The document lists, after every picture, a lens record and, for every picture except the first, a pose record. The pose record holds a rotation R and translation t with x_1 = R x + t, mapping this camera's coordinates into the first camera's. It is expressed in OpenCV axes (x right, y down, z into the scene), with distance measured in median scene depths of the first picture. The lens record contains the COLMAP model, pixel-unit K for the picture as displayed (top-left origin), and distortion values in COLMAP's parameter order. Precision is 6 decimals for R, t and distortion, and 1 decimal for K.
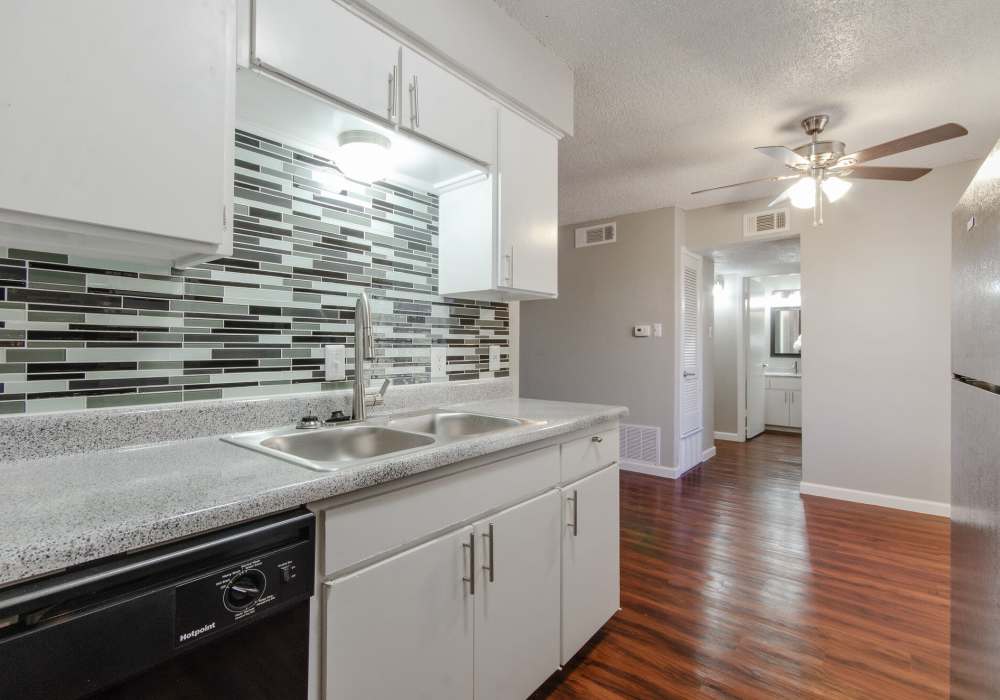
lens RADIAL K [[450.1, 0, 523.3], [0, 450.1, 337.3], [0, 0, 1]] dist [-0.000692, -0.000091]
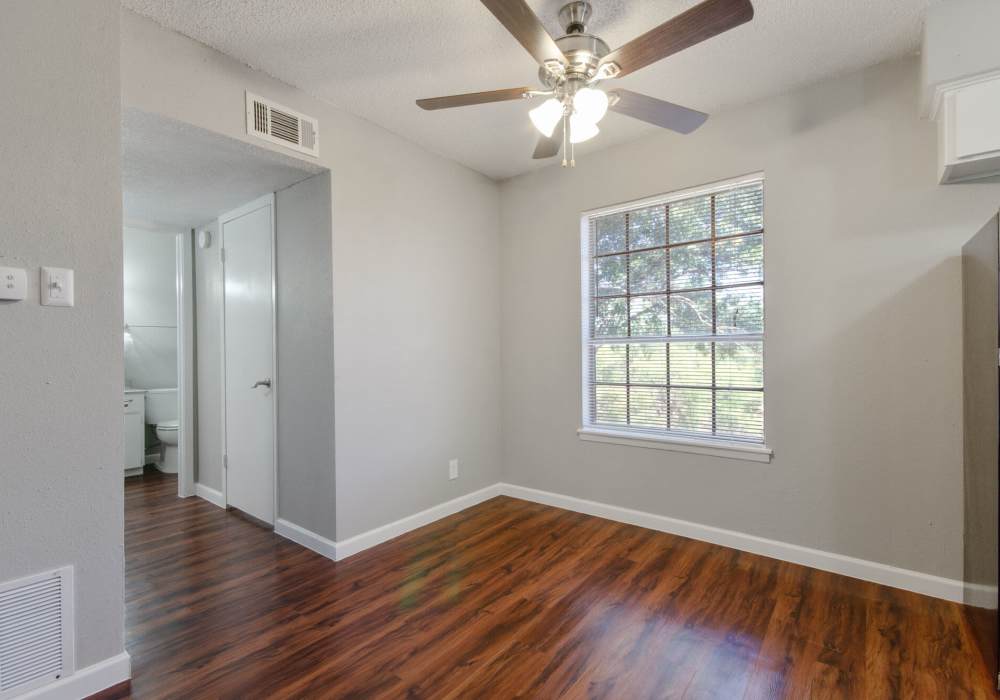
lens RADIAL K [[456.4, 0, 494.8], [0, 456.4, 353.8], [0, 0, 1]] dist [0.002757, 0.000643]
pose [[0.017883, -0.006251, 0.999821, -0.042559], [-0.018749, 0.999803, 0.006586, 0.025186], [-0.999664, -0.018863, 0.017763, 0.610882]]
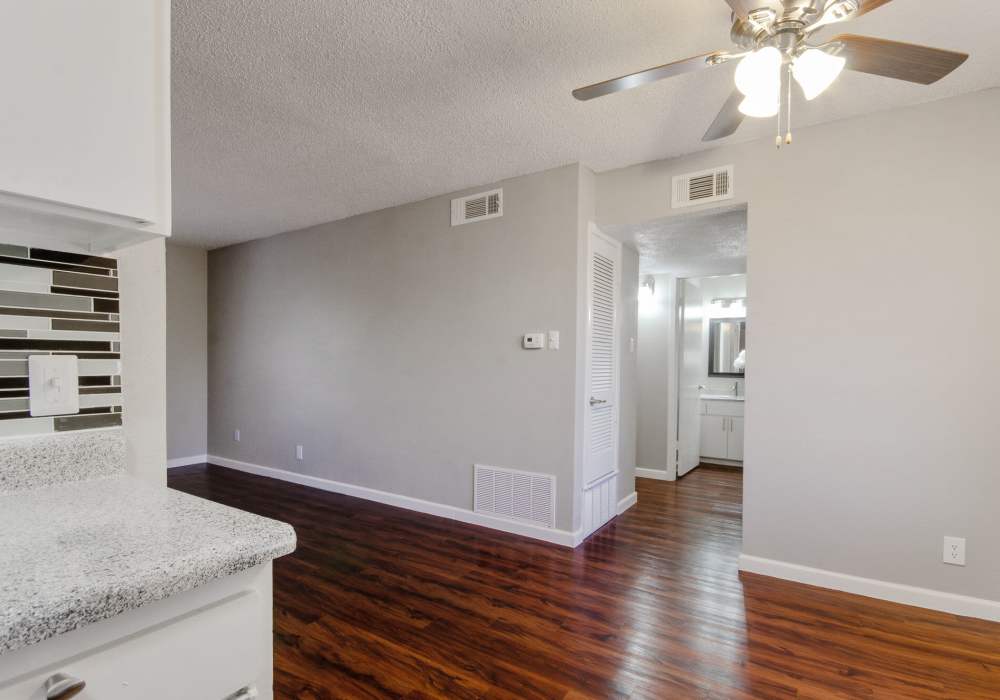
lens RADIAL K [[466.0, 0, 511.9], [0, 466.0, 369.7], [0, 0, 1]] dist [-0.001254, -0.008963]
pose [[0.995244, 0.004453, 0.097308, 0.148750], [-0.007668, 0.999436, 0.032691, 0.006979], [-0.097108, -0.033282, 0.994717, 0.252674]]
